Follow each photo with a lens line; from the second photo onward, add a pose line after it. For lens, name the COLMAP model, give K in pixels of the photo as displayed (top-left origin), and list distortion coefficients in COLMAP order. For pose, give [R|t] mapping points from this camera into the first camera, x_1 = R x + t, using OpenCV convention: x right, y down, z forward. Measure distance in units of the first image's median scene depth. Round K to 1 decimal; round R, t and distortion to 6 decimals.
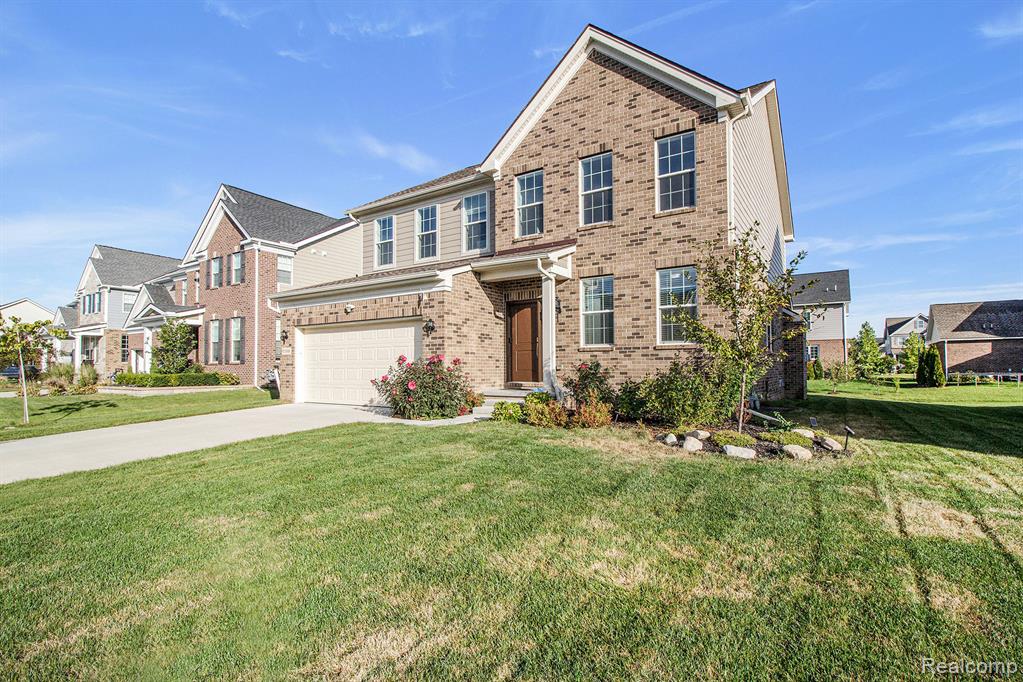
lens RADIAL K [[482.3, 0, 492.7], [0, 482.3, 361.1], [0, 0, 1]] dist [-0.010822, 0.000833]
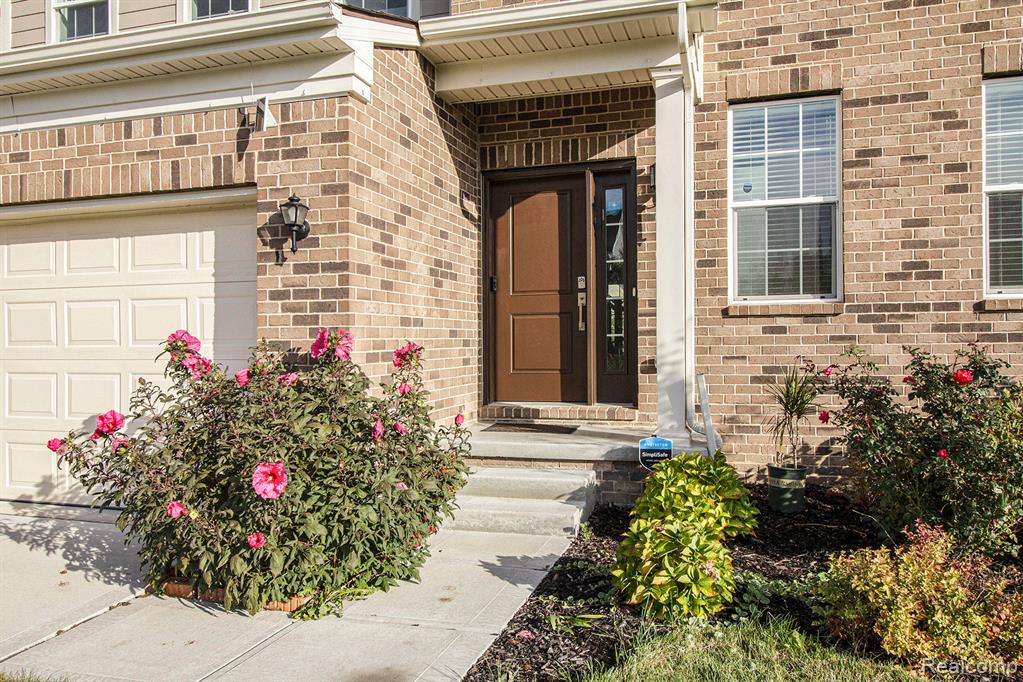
lens RADIAL K [[765.8, 0, 490.1], [0, 765.8, 343.7], [0, 0, 1]] dist [0.011675, 0.003247]
pose [[0.956928, -0.009451, 0.290171, -0.142944], [0.004454, 0.999830, 0.017876, -0.011418], [-0.290290, -0.015814, 0.956808, 0.528832]]
